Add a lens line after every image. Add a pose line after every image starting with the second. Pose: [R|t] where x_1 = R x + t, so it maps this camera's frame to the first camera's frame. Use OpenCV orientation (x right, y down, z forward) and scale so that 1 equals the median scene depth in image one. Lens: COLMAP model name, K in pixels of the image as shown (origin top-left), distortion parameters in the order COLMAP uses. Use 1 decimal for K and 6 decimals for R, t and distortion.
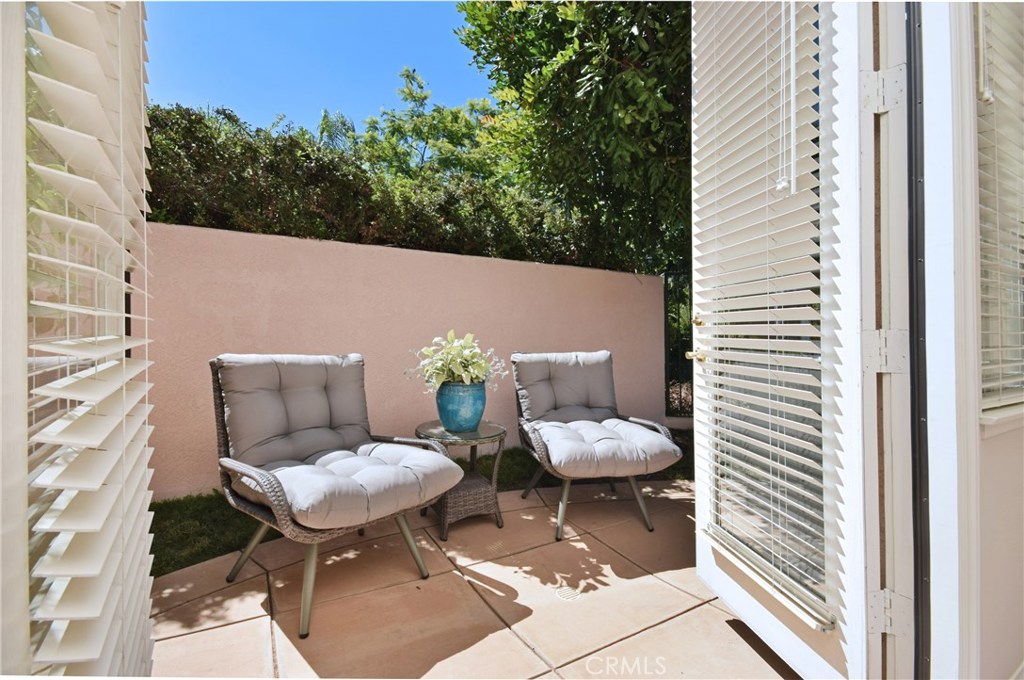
lens RADIAL K [[484.7, 0, 510.9], [0, 484.7, 314.5], [0, 0, 1]] dist [-0.000258, 0.000005]
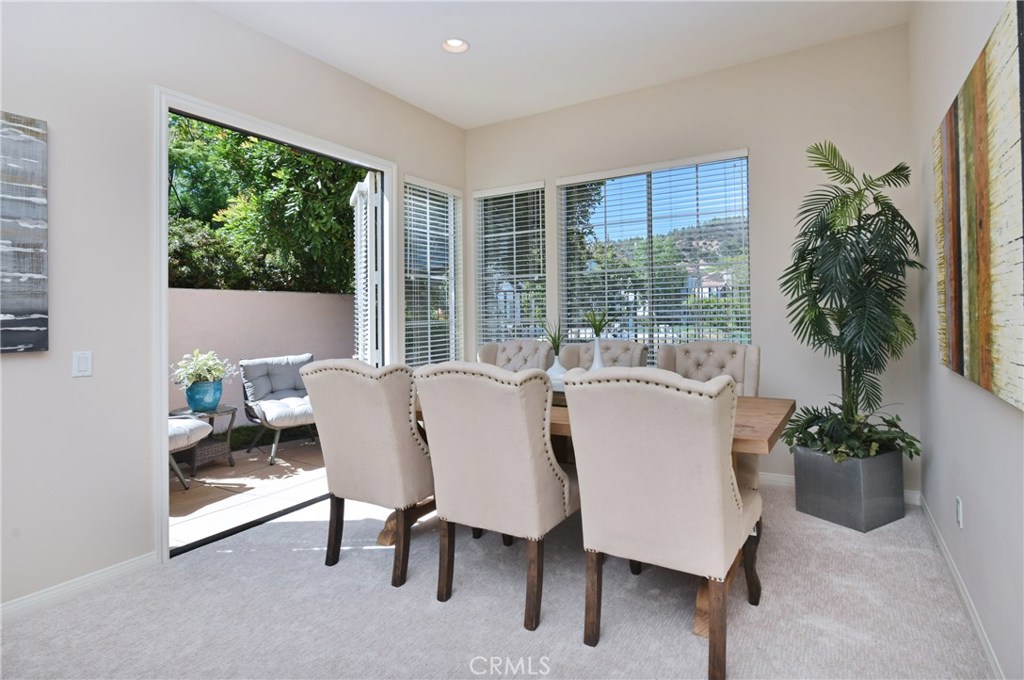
lens RADIAL K [[435.4, 0, 512.1], [0, 435.4, 301.8], [0, 0, 1]] dist [-0.000429, -0.000059]
pose [[0.838801, 0.003970, 0.544423, -0.031668], [0.004204, 0.999896, -0.013769, -0.095518], [-0.544422, 0.013838, 0.838698, -0.742312]]
